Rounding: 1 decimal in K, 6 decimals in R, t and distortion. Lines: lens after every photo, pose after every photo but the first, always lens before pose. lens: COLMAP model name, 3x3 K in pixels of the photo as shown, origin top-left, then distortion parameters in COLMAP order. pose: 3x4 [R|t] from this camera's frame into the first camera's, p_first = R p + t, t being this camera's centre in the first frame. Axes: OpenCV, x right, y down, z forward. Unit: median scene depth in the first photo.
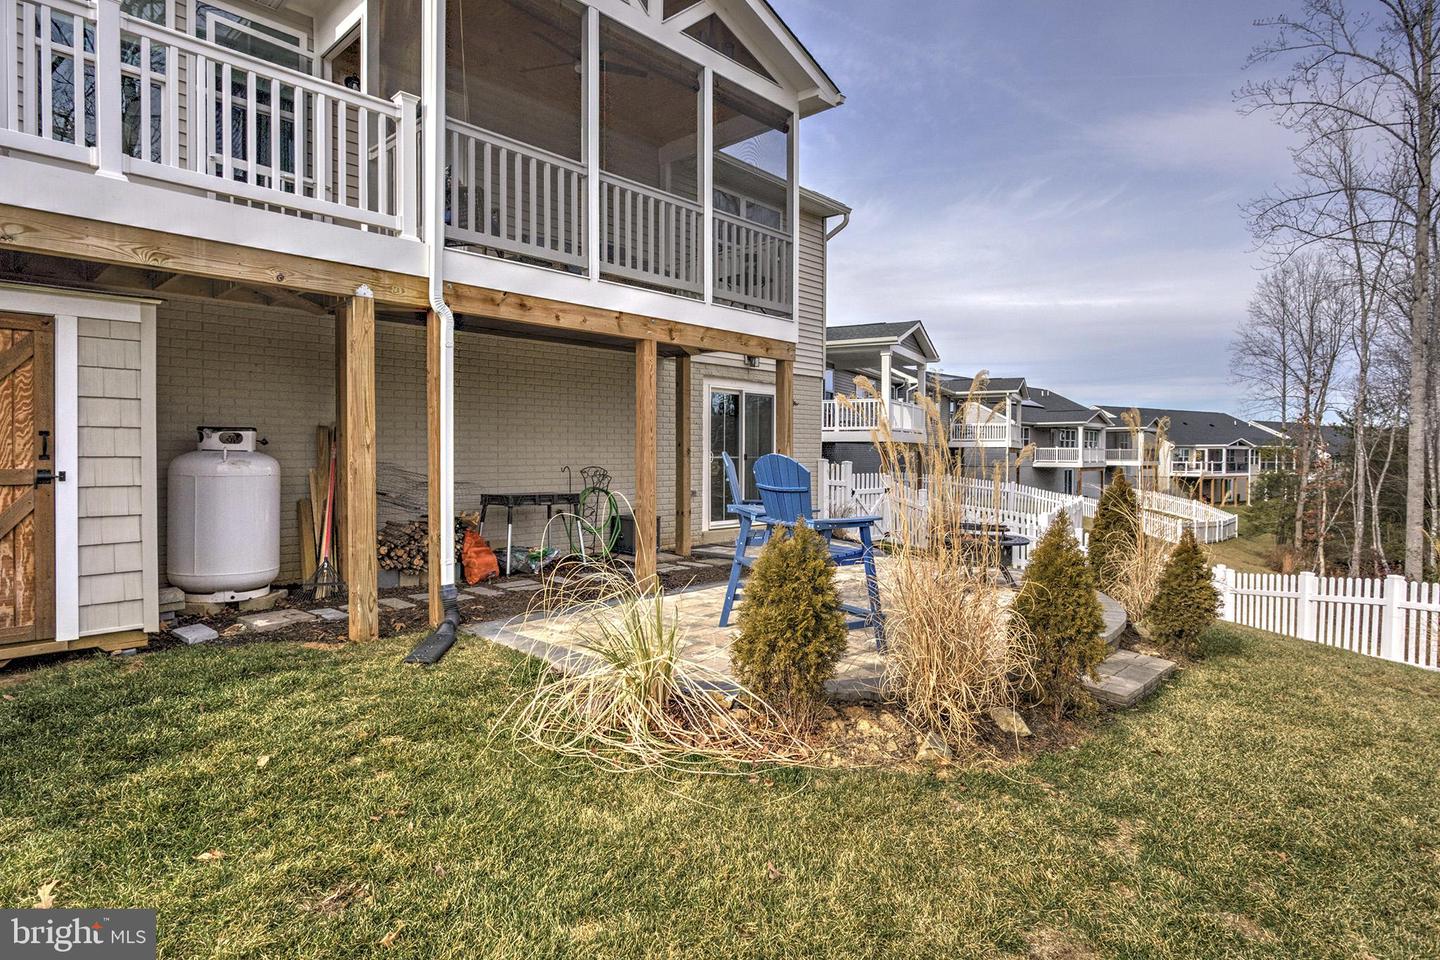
lens RADIAL K [[782.3, 0, 724.0], [0, 782.3, 460.7], [0, 0, 1]] dist [-0.005272, -0.000737]
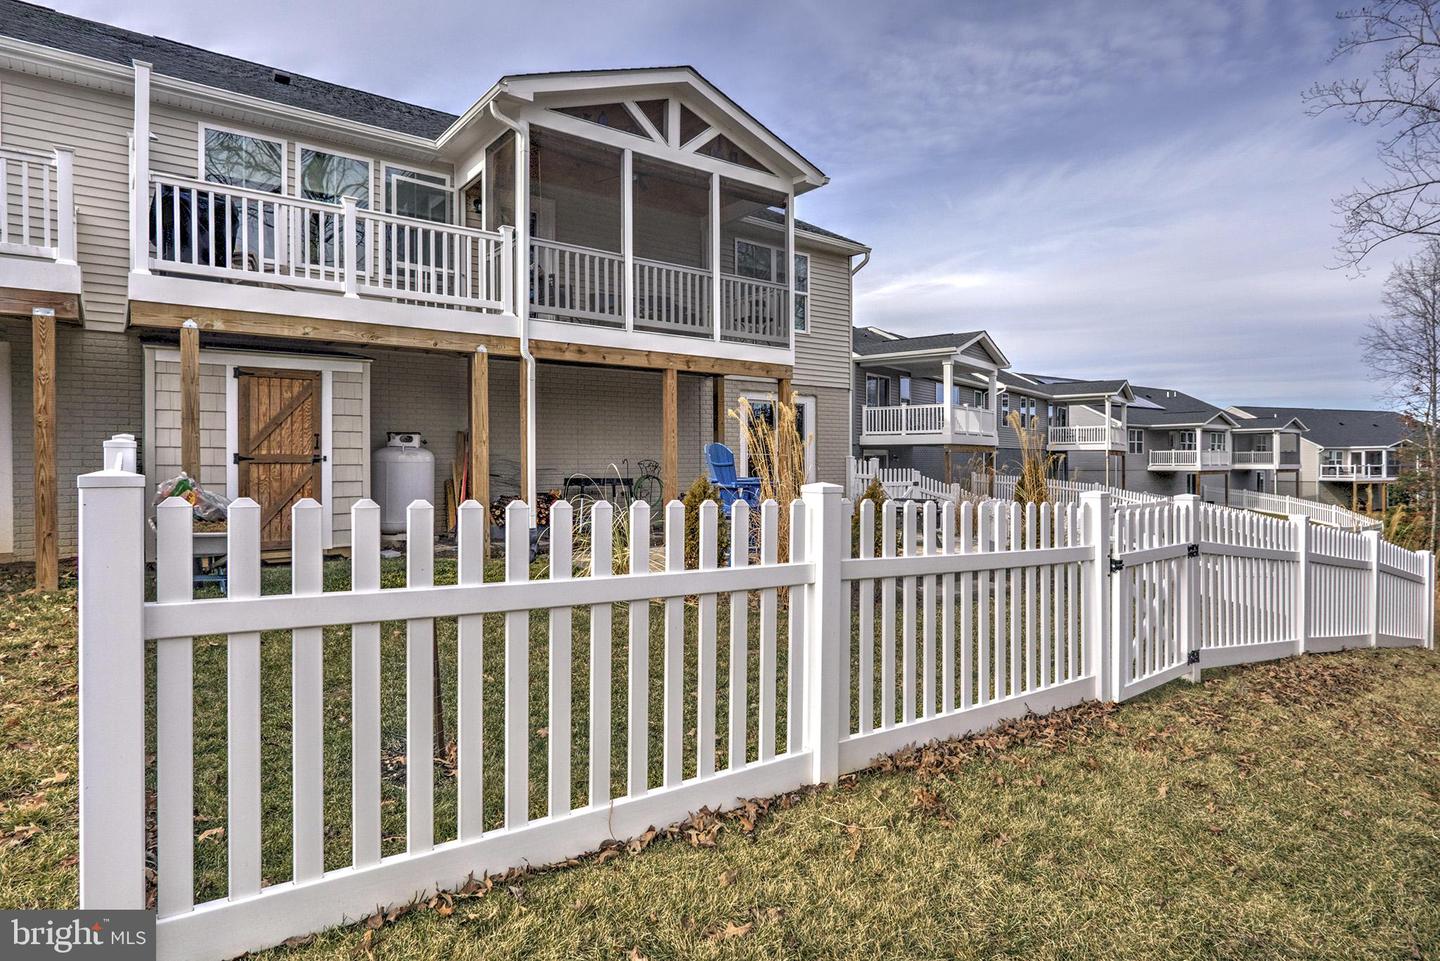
lens RADIAL K [[792.3, 0, 713.5], [0, 792.3, 458.8], [0, 0, 1]] dist [-0.001617, 0.000153]
pose [[0.985035, -0.007129, -0.172206, 0.239397], [0.004785, 0.999890, -0.014023, 0.033170], [0.172287, 0.012989, 0.984961, -0.437457]]
